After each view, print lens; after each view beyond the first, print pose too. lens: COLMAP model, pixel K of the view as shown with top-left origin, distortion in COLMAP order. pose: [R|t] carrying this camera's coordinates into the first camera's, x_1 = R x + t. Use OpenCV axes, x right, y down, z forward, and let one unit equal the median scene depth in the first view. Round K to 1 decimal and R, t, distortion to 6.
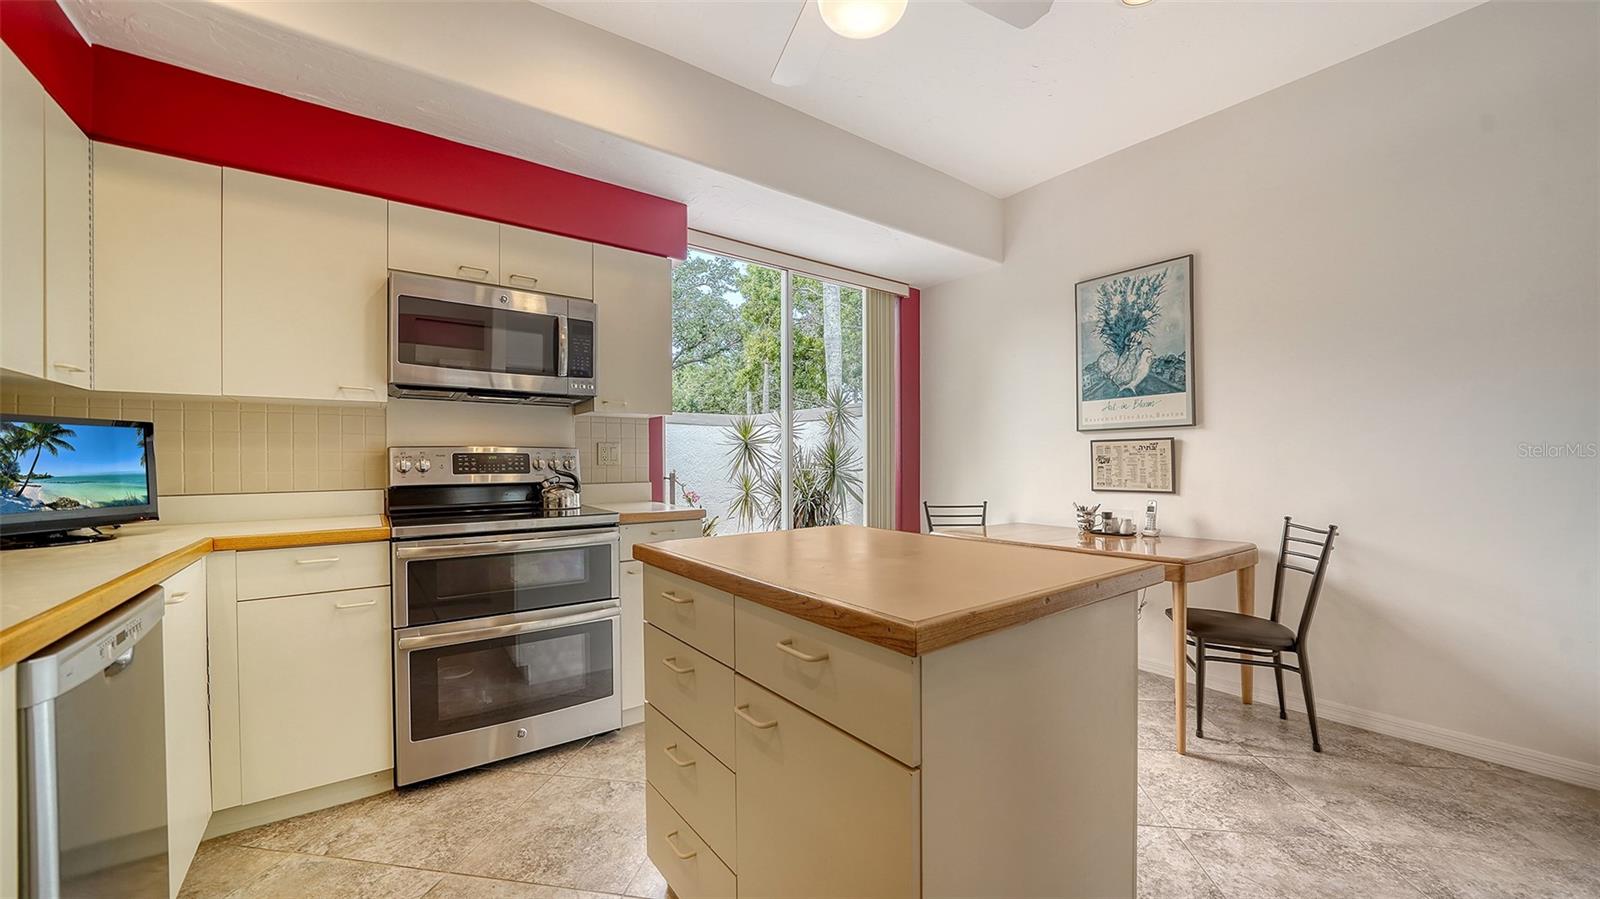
lens RADIAL K [[602.0, 0, 800.3], [0, 602.0, 454.0], [0, 0, 1]] dist [-0.010700, 0.000499]
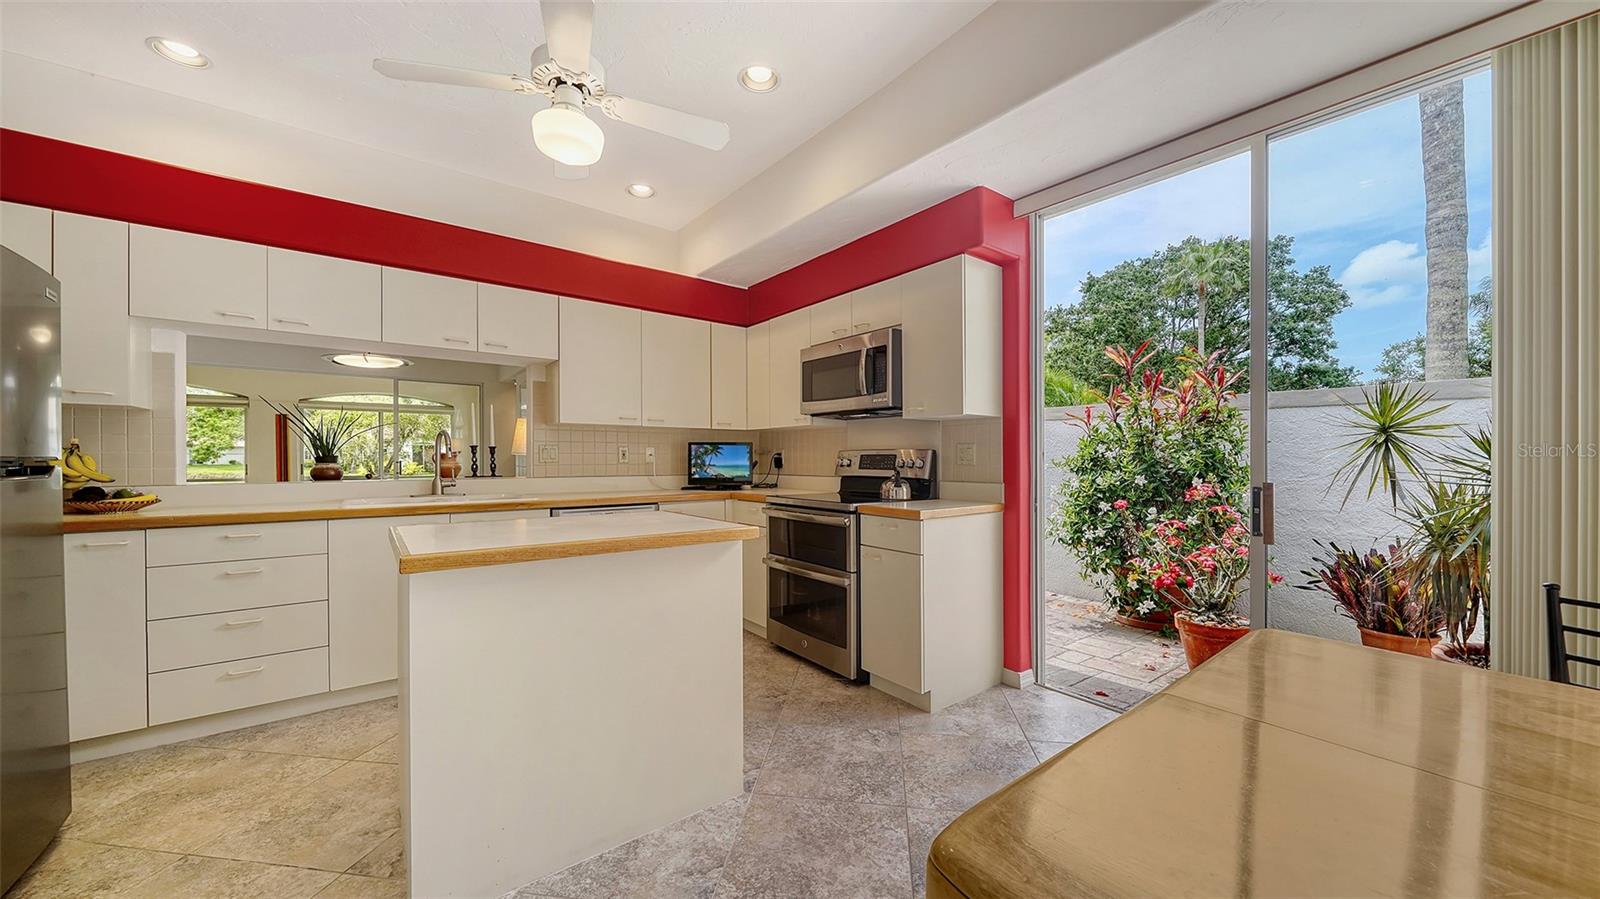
lens RADIAL K [[557.3, 0, 800.7], [0, 557.3, 459.2], [0, 0, 1]] dist [-0.002241, -0.000124]
pose [[0.022758, 0.007474, -0.999713, 1.103582], [0.008000, 0.999939, 0.007658, -0.004051], [0.999709, -0.008171, 0.022697, 1.160450]]
